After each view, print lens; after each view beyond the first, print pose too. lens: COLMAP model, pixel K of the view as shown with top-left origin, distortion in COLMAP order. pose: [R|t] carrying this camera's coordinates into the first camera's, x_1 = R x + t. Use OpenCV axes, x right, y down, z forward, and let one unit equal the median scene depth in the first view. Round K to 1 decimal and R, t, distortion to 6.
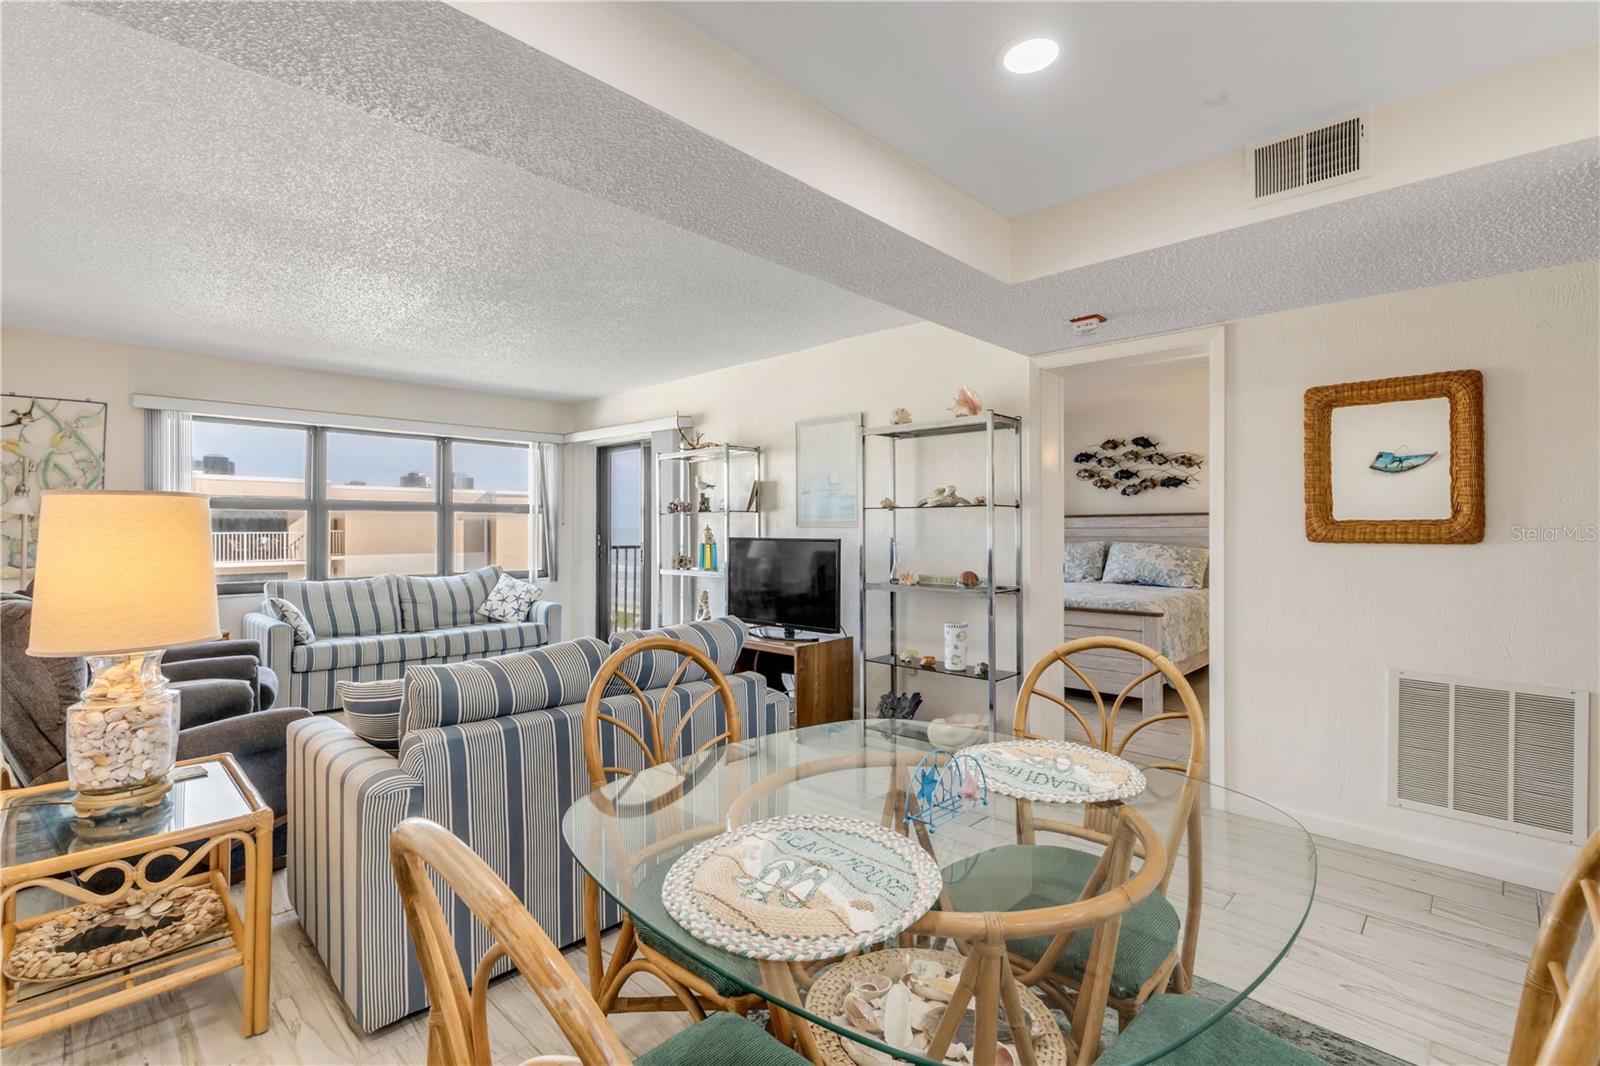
lens RADIAL K [[720.7, 0, 797.0], [0, 720.7, 522.3], [0, 0, 1]] dist [0.005638, -0.000616]
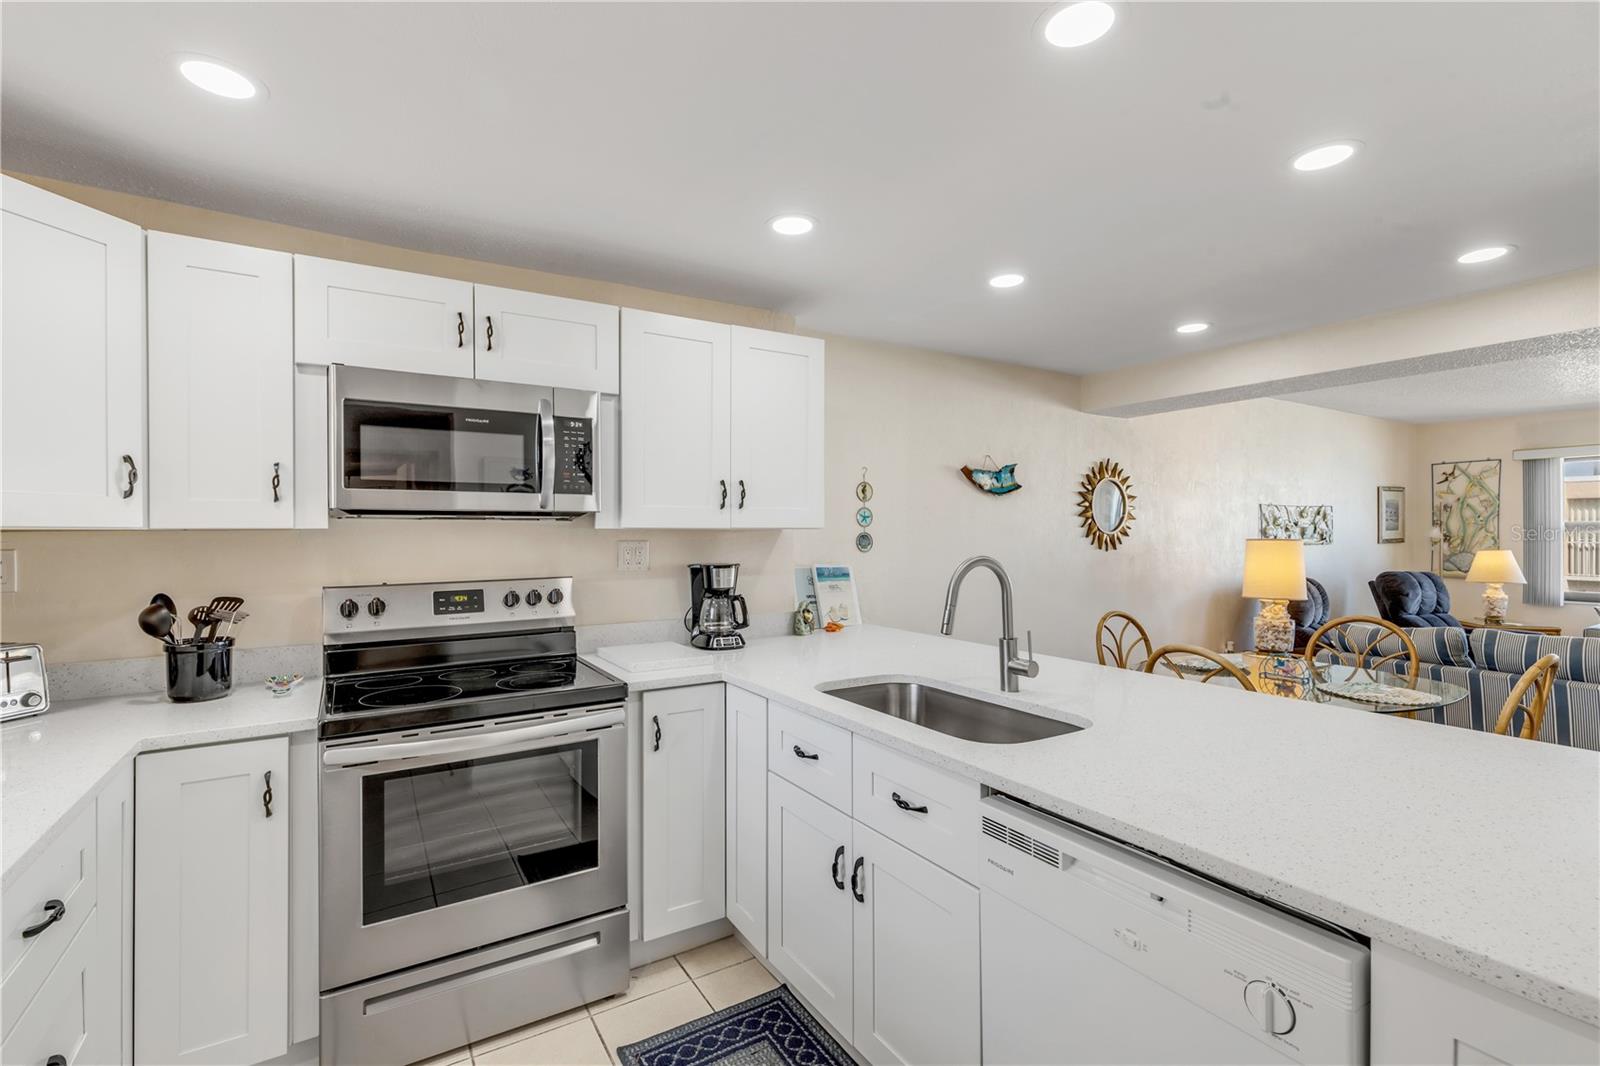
lens RADIAL K [[720.7, 0, 793.5], [0, 720.7, 536.3], [0, 0, 1]] dist [0.005638, -0.000616]
pose [[-0.242435, 0.004392, -0.970158, 0.615391], [0.009002, 0.999957, 0.002277, -0.022061], [0.970126, -0.008182, -0.242465, -0.009622]]
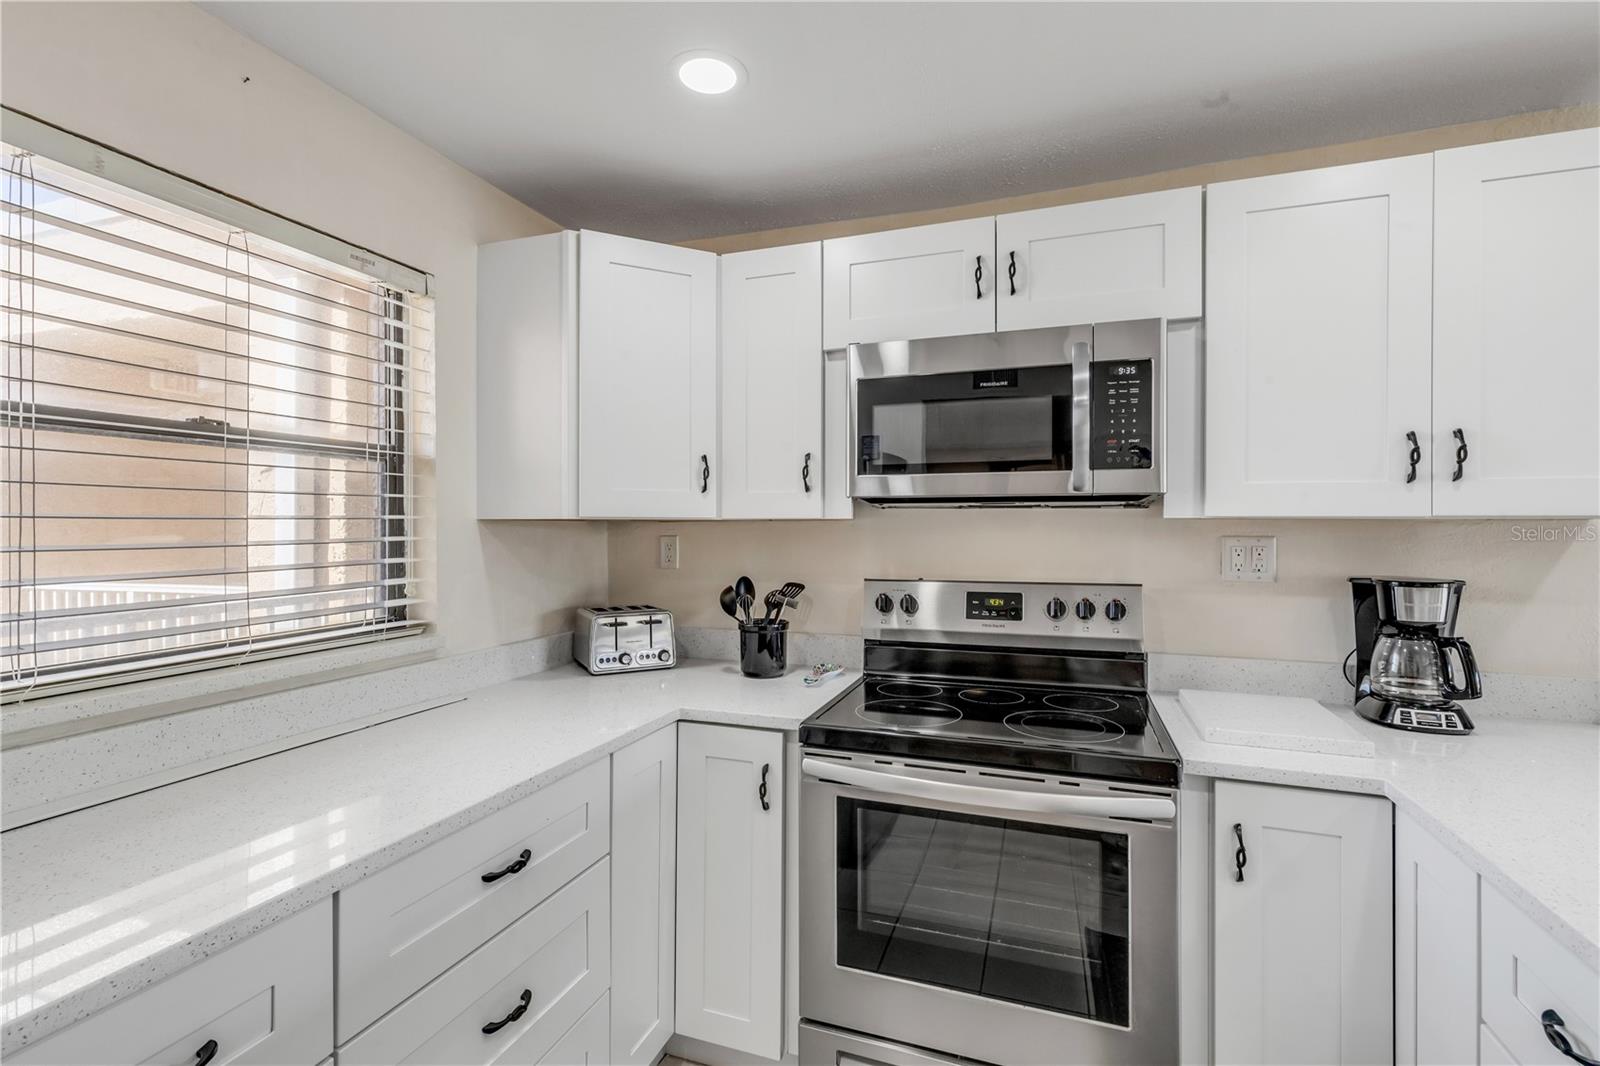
lens RADIAL K [[720.7, 0, 803.5], [0, 720.7, 524.0], [0, 0, 1]] dist [0.005638, -0.000616]
pose [[-0.910345, -0.004578, -0.413826, 0.489120], [-0.000976, 0.999960, -0.008916, -0.021489], [0.413850, -0.007712, -0.910313, -0.018502]]
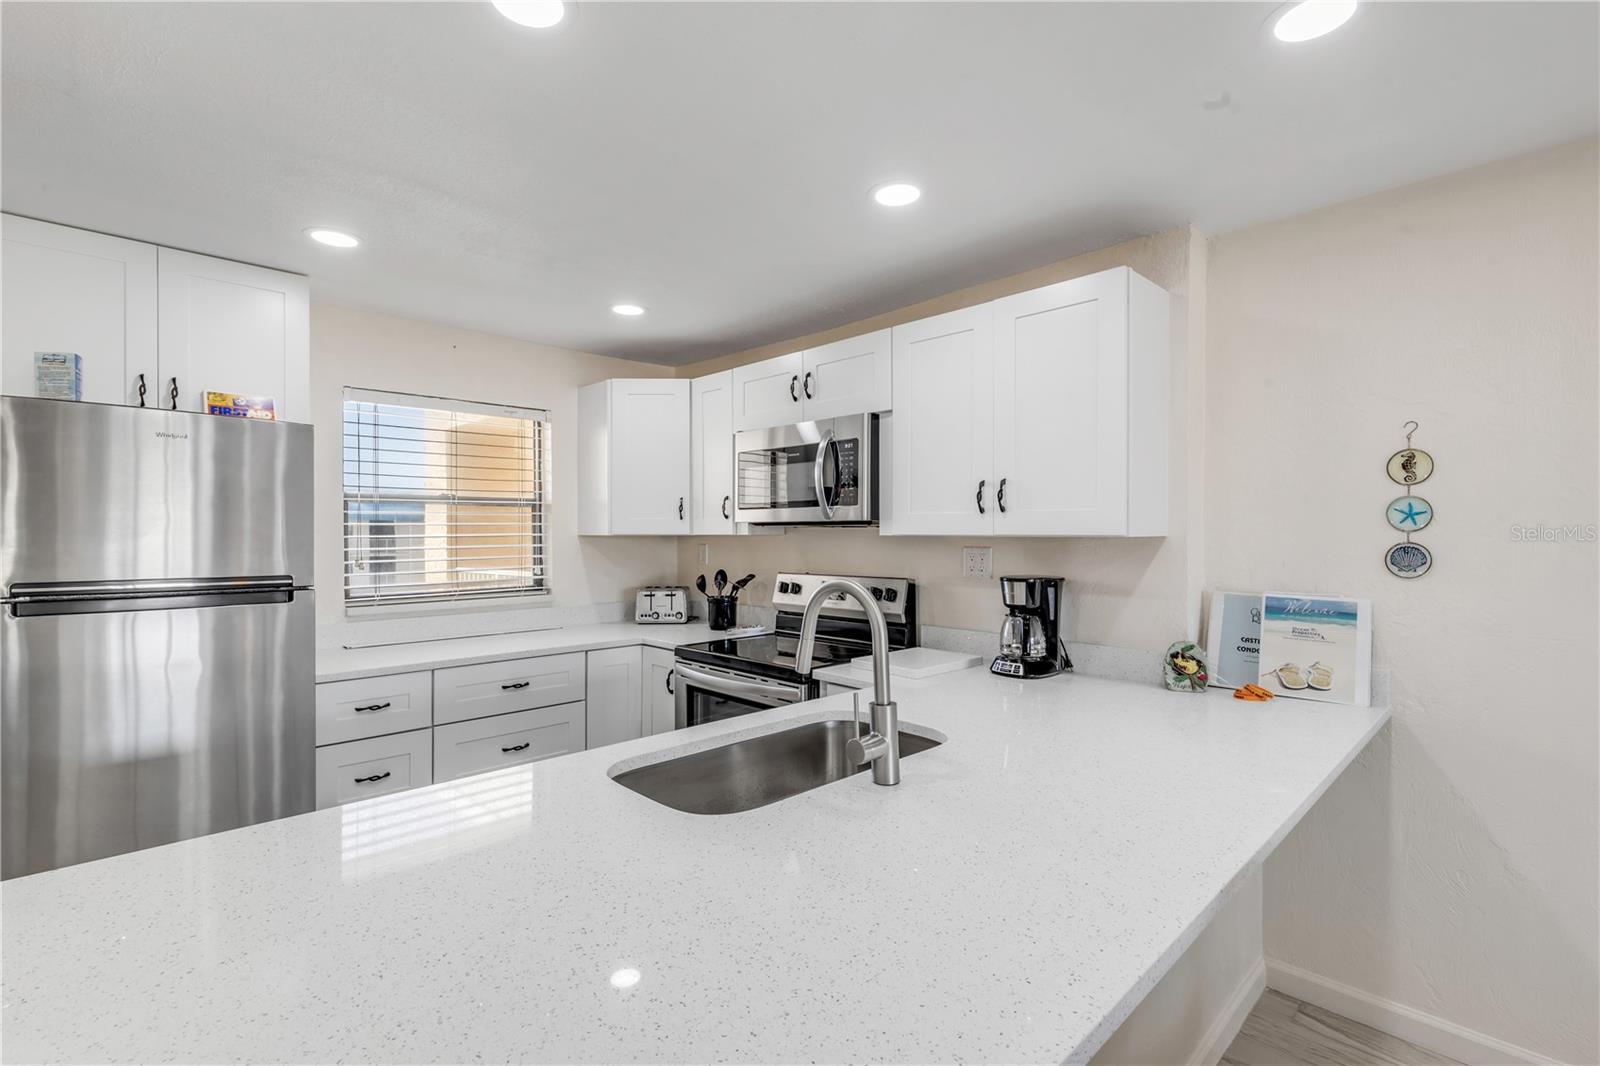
lens RADIAL K [[720.7, 0, 798.0], [0, 720.7, 541.3], [0, 0, 1]] dist [0.005638, -0.000616]
pose [[-0.999762, -0.001443, 0.021768, 0.280450], [-0.001307, 0.999980, 0.006266, -0.025649], [-0.021777, 0.006236, -0.999743, 0.240595]]
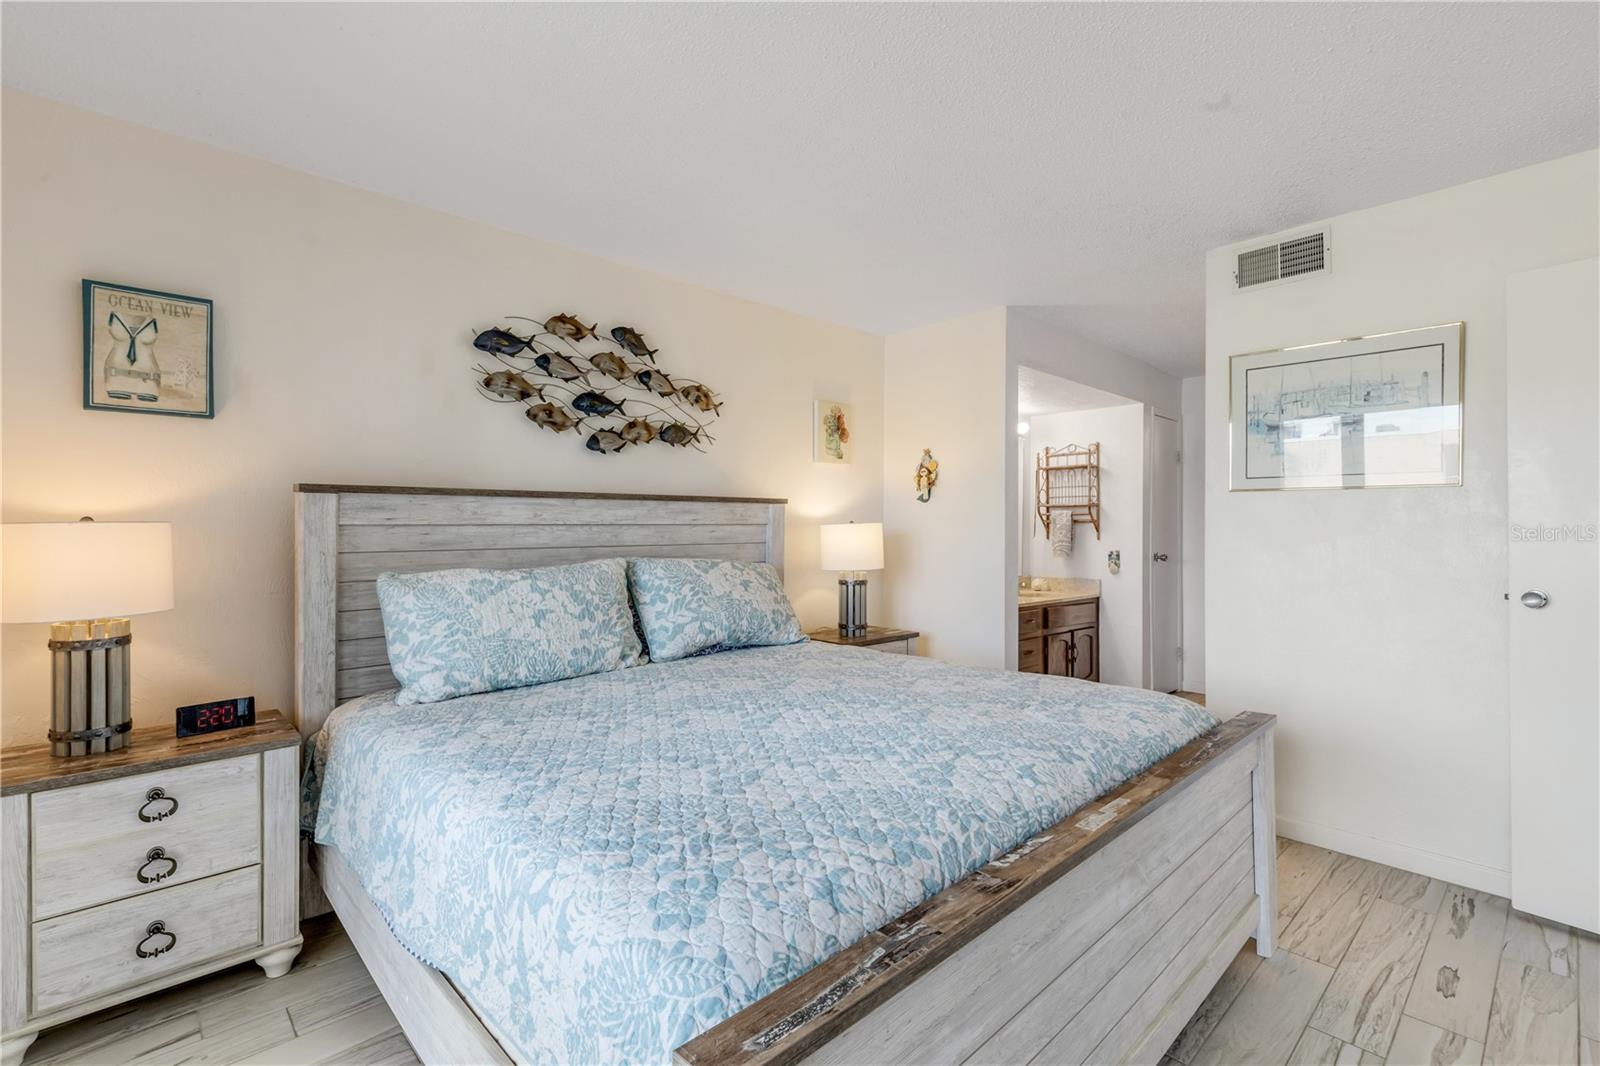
lens RADIAL K [[720.7, 0, 790.6], [0, 720.7, 527.0], [0, 0, 1]] dist [0.005638, -0.000616]
pose [[0.048094, 0.000447, 0.998843, 0.025583], [-0.011220, 0.999937, 0.000093, 0.008930], [-0.998780, -0.011211, 0.048096, 1.033200]]
